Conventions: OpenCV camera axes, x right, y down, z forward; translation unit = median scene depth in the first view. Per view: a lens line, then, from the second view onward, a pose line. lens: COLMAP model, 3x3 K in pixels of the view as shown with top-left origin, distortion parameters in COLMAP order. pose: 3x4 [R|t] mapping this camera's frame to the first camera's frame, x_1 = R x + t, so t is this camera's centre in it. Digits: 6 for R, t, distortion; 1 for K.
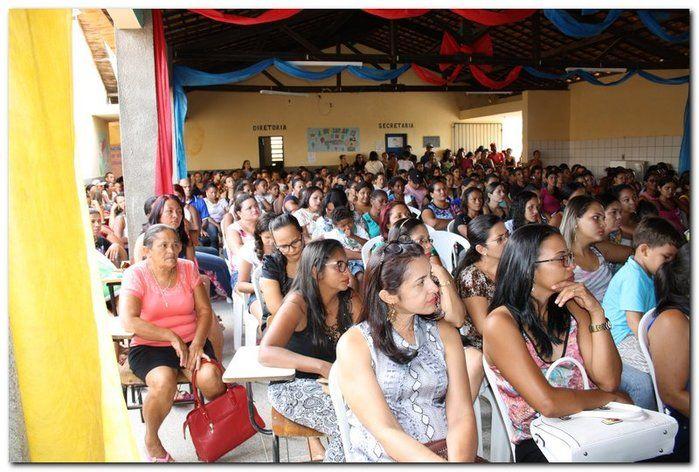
lens RADIAL K [[551.5, 0, 349.5], [0, 551.5, 237.2], [0, 0, 1]] dist [-0.100395, 0.022765]
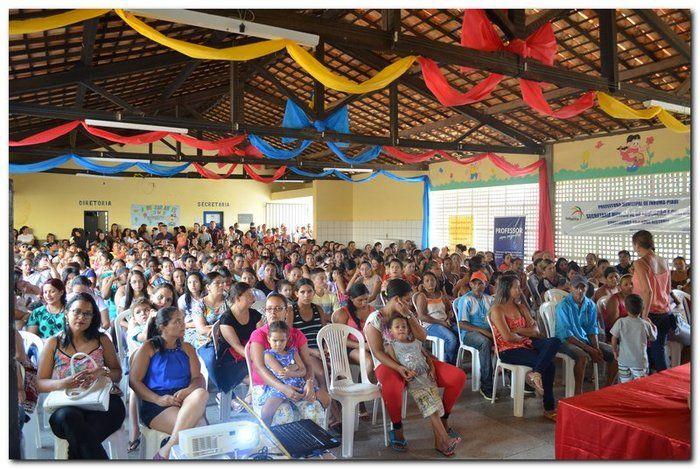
lens RADIAL K [[531.8, 0, 350.3], [0, 531.8, 230.7], [0, 0, 1]] dist [-0.079945, 0.011282]
pose [[0.969779, 0.020059, 0.243157, 0.121020], [0.012368, 0.991291, -0.131106, -0.000163], [-0.243670, 0.130151, 0.961086, -0.159577]]
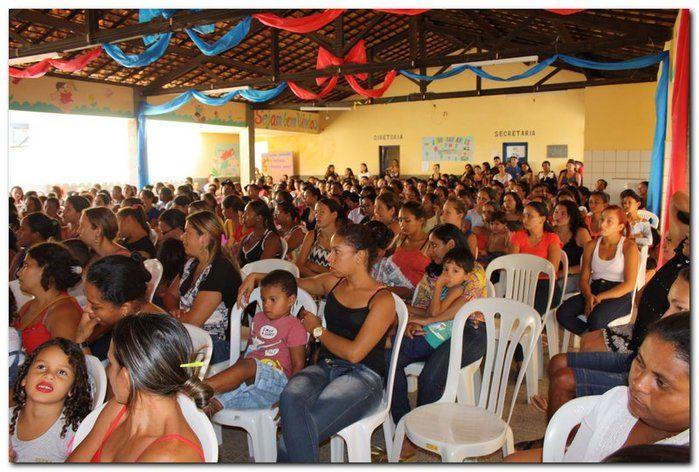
lens RADIAL K [[562.4, 0, 352.0], [0, 562.4, 232.3], [0, 0, 1]] dist [-0.124028, 0.066234]
pose [[0.719306, 0.099447, -0.687538, 0.683937], [-0.110102, 0.993511, 0.028514, -0.050739], [0.685912, 0.055189, 0.725588, 0.220883]]
